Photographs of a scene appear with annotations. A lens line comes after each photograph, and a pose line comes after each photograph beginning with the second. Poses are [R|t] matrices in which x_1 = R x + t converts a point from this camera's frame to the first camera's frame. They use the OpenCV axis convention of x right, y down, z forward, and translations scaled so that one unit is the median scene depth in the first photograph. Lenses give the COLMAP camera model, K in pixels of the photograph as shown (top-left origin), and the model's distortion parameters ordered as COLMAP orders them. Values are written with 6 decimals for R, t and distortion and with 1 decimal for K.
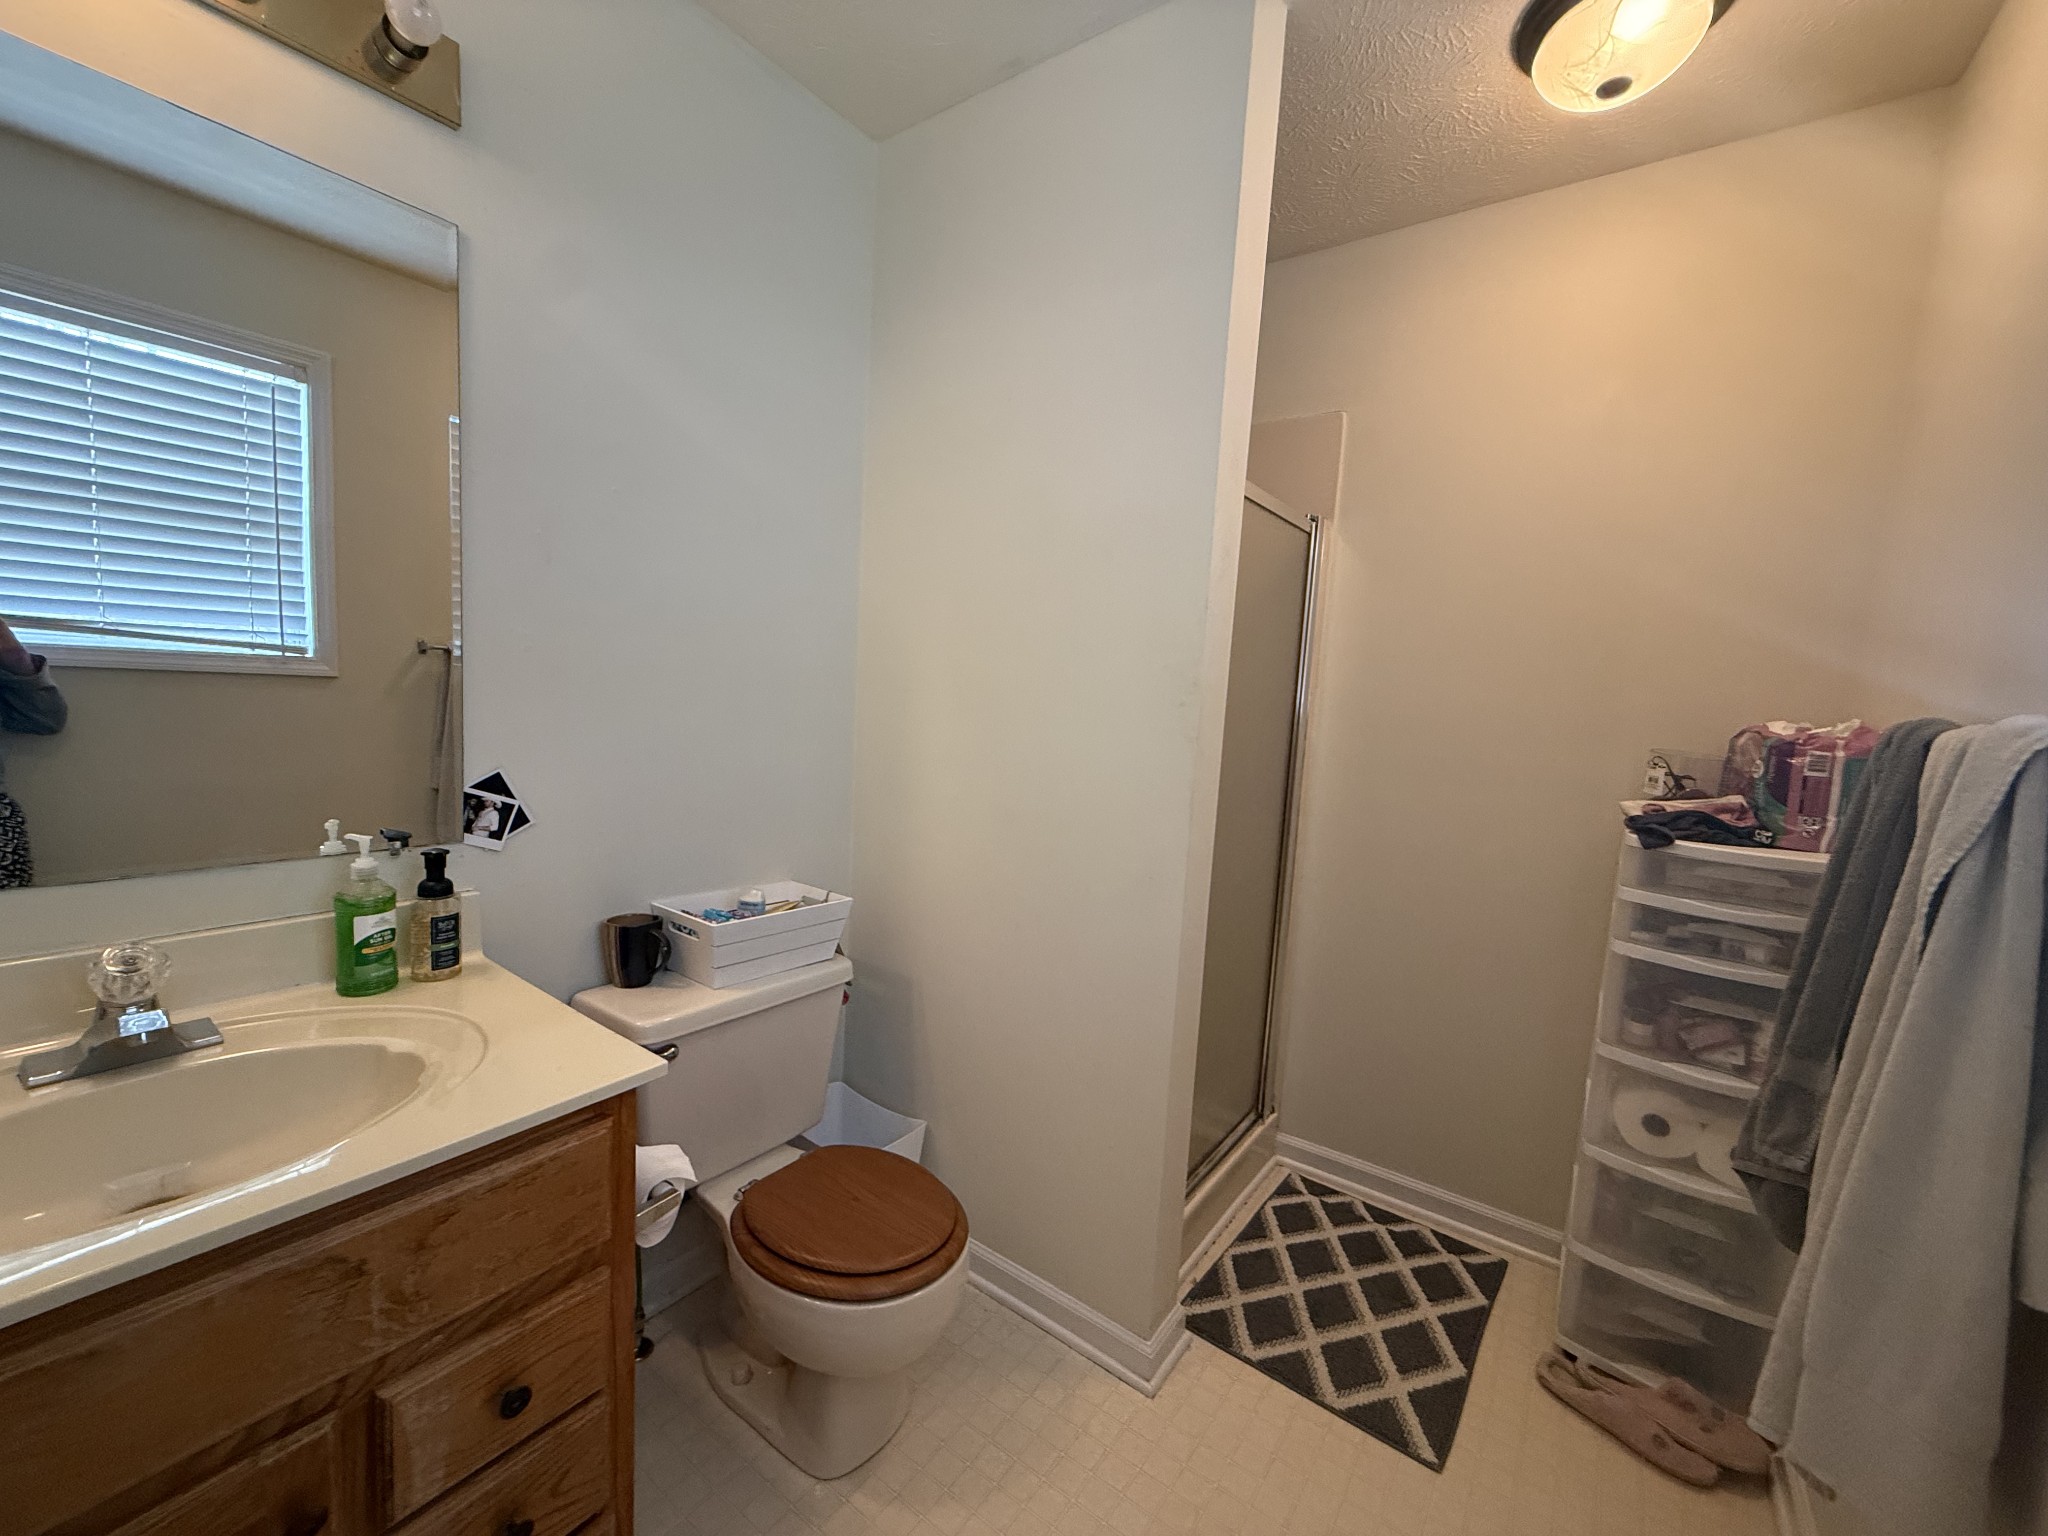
lens RADIAL K [[815.9, 0, 1023.4], [0, 815.9, 763.9], [0, 0, 1]] dist [-0.000456, -0.000327]
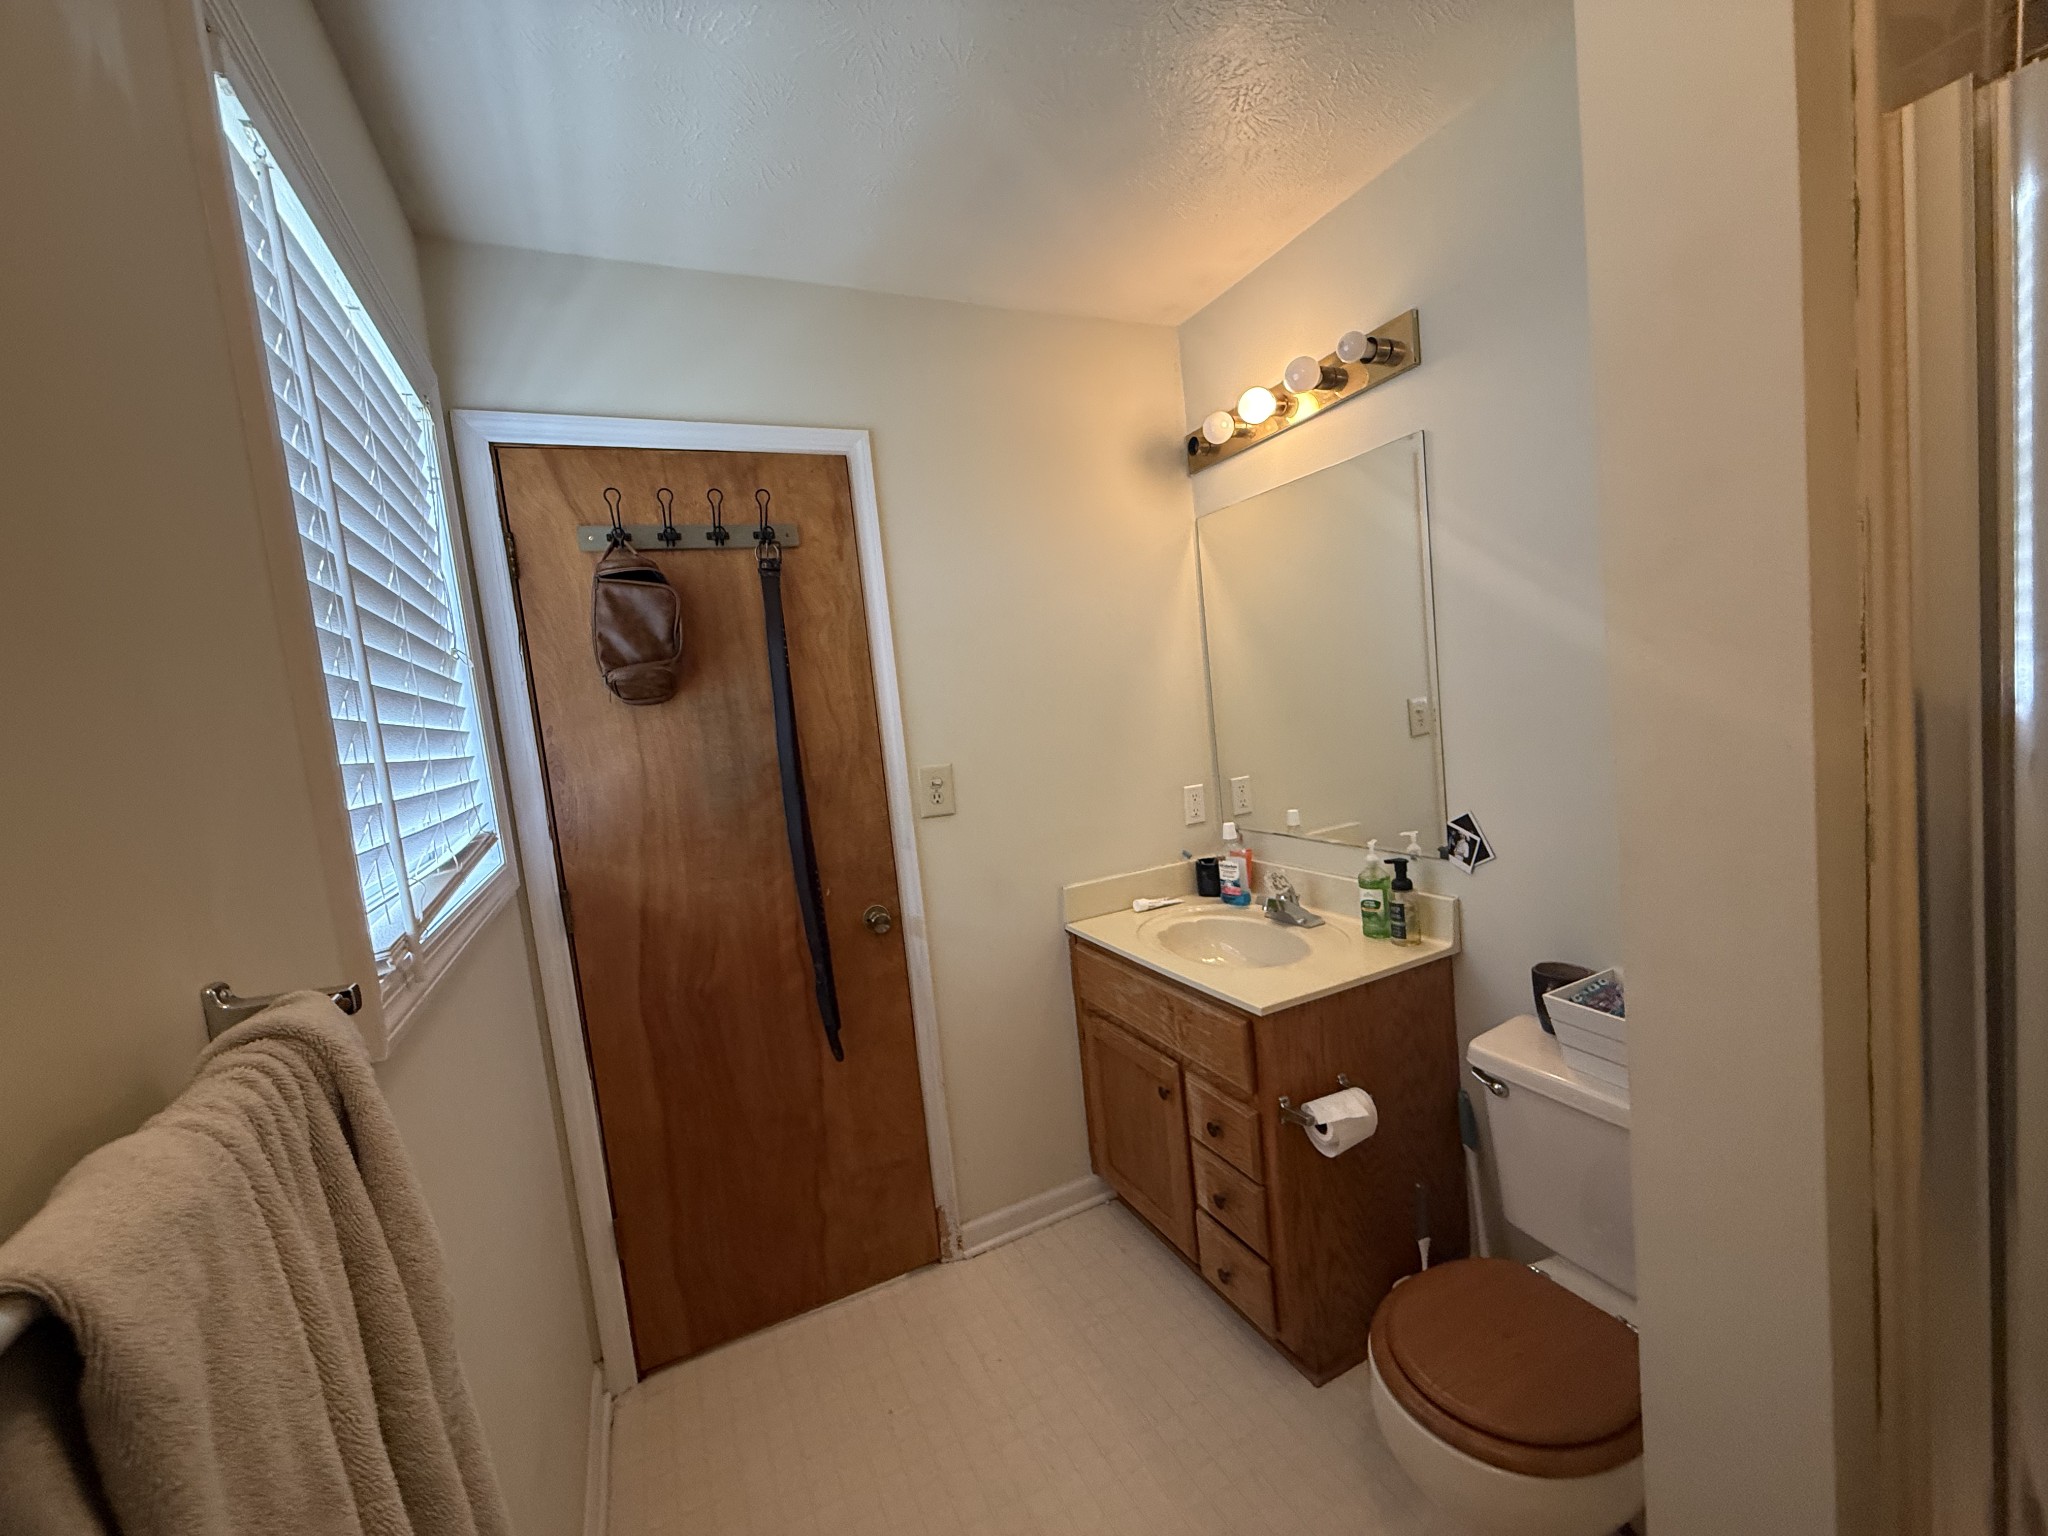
lens RADIAL K [[815.9, 0, 1023.0], [0, 815.9, 772.3], [0, 0, 1]] dist [-0.000456, -0.000327]
pose [[-0.473458, 0.068634, -0.878138, 0.863545], [-0.011723, 0.996380, 0.084196, -0.162502], [0.880738, 0.050158, -0.470940, 1.009045]]
